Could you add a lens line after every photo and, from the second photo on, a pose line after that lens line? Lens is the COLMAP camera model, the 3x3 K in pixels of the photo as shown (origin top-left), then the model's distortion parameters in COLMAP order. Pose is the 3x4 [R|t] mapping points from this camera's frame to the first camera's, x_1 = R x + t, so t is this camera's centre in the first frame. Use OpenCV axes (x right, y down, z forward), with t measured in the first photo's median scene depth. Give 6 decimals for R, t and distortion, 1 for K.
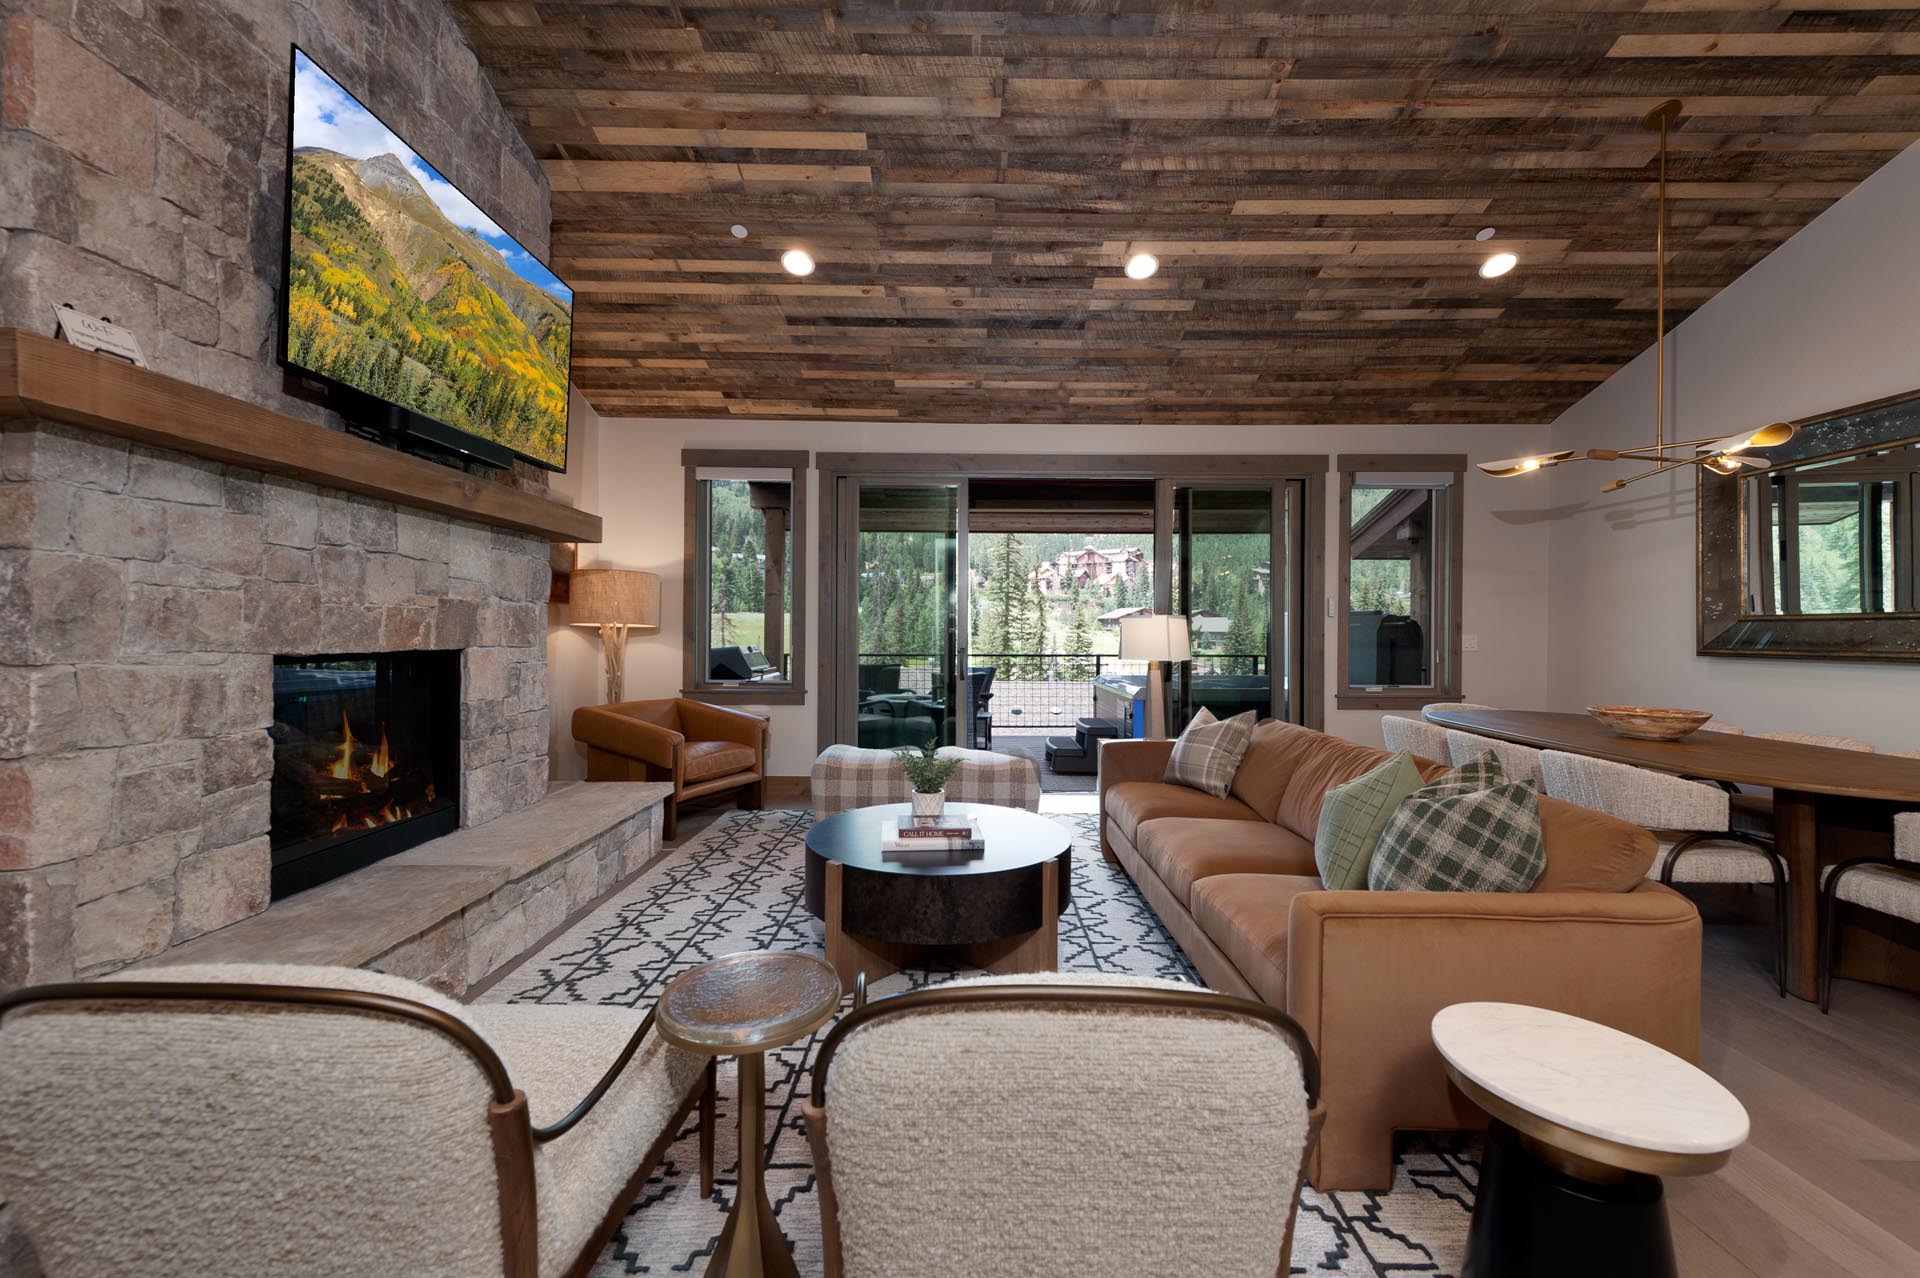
lens RADIAL K [[758.3, 0, 965.7], [0, 758.3, 635.8], [0, 0, 1]] dist [0.017840, -0.004510]
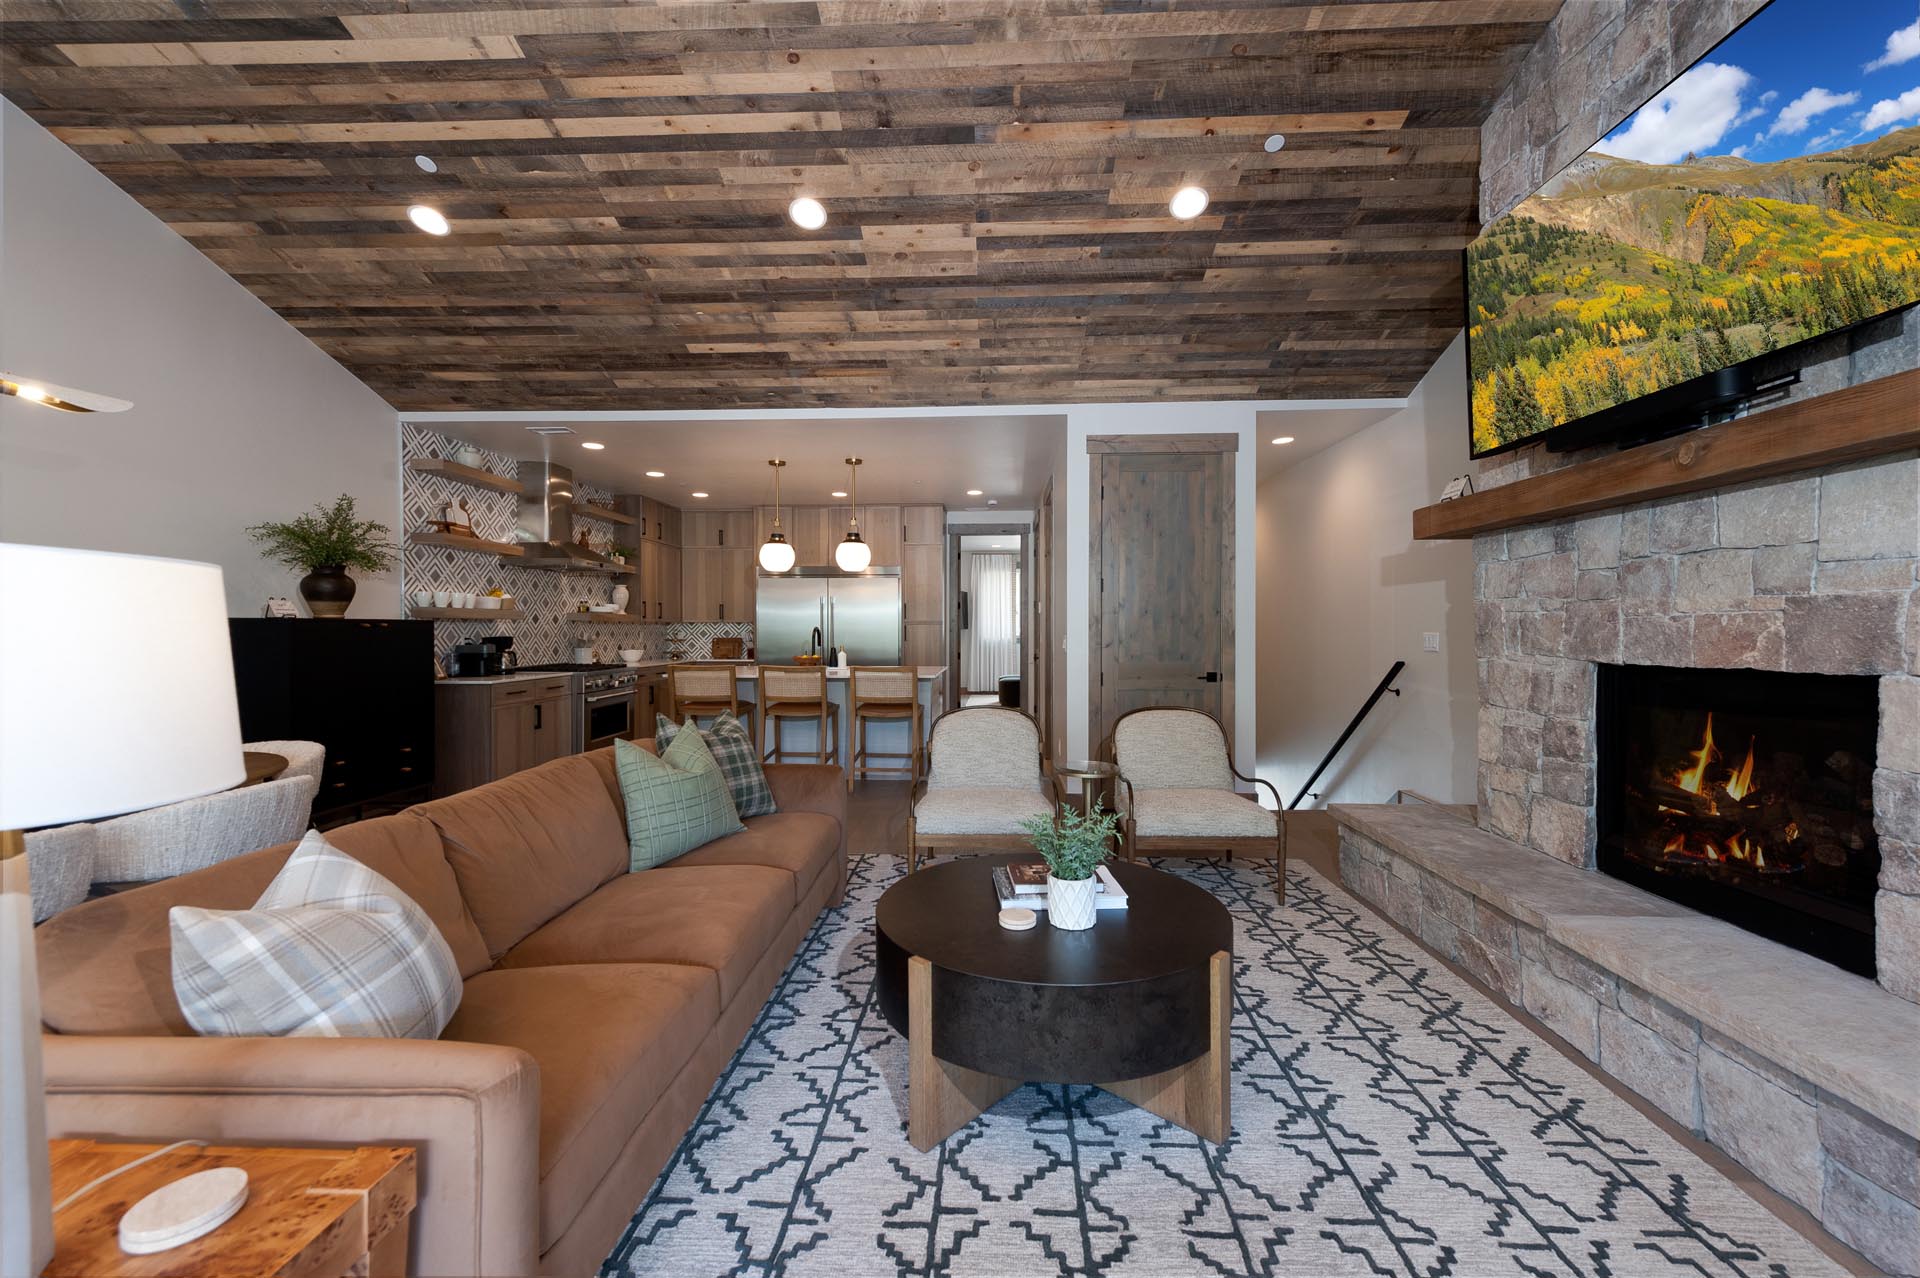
lens RADIAL K [[758.3, 0, 965.1], [0, 758.3, 633.8], [0, 0, 1]] dist [0.017840, -0.004510]
pose [[-0.998959, -0.008187, 0.044867, 0.012642], [-0.007853, 0.999940, 0.007617, -0.011231], [-0.044926, 0.007257, -0.998964, 1.257925]]
